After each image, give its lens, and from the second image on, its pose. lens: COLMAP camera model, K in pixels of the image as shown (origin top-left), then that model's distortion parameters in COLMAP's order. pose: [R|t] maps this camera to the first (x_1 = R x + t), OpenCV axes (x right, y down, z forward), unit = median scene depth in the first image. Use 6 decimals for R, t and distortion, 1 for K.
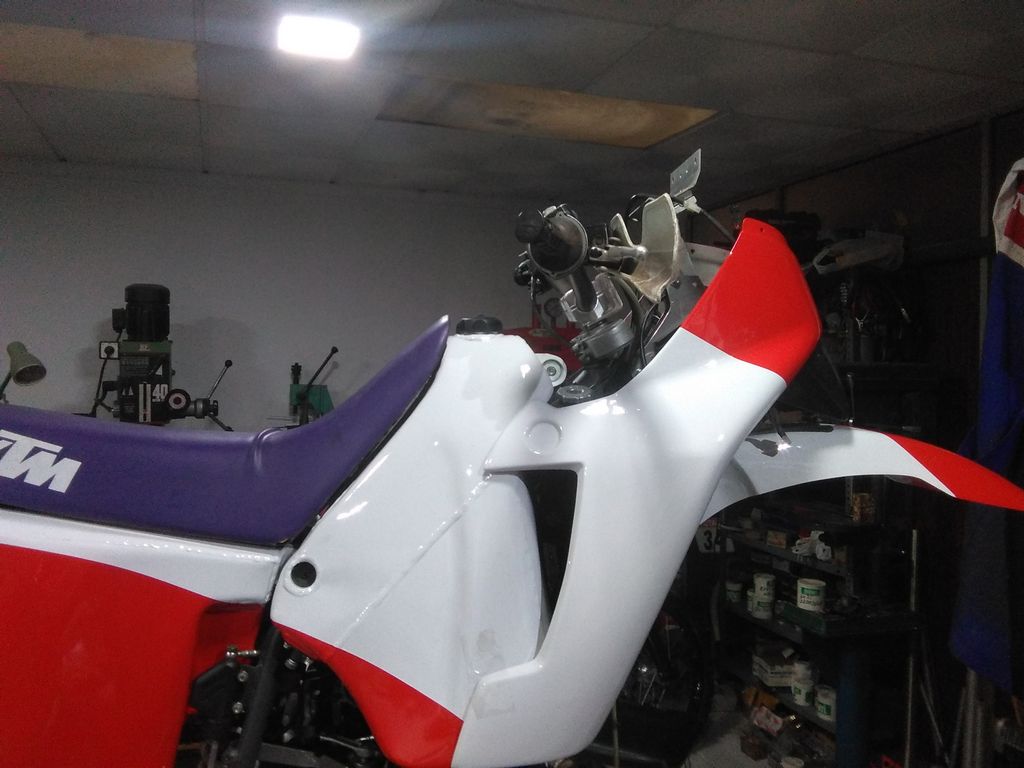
lens RADIAL K [[845.9, 0, 512.3], [0, 845.9, 364.6], [0, 0, 1]] dist [0.003216, 0.091148]
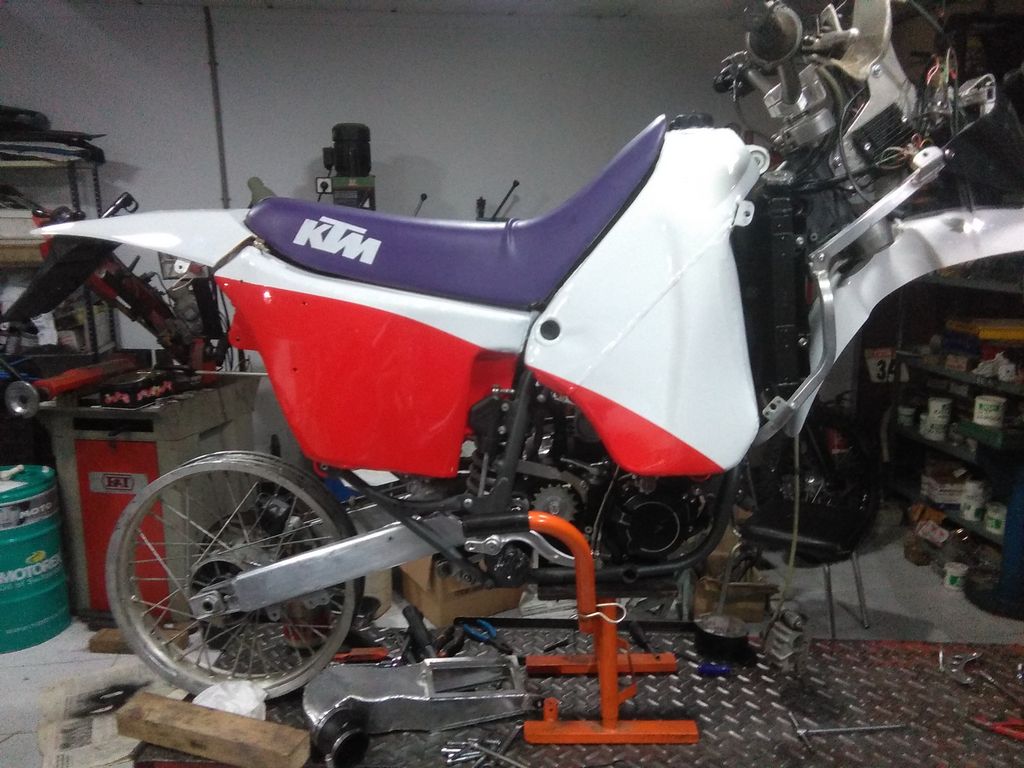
lens RADIAL K [[862.1, 0, 507.4], [0, 862.1, 382.4], [0, 0, 1]] dist [0.048014, -0.008342]
pose [[0.984254, 0.011499, -0.176387, -0.032217], [0.021146, 0.983055, 0.182085, 0.035329], [0.175492, -0.182947, 0.967333, -0.108158]]
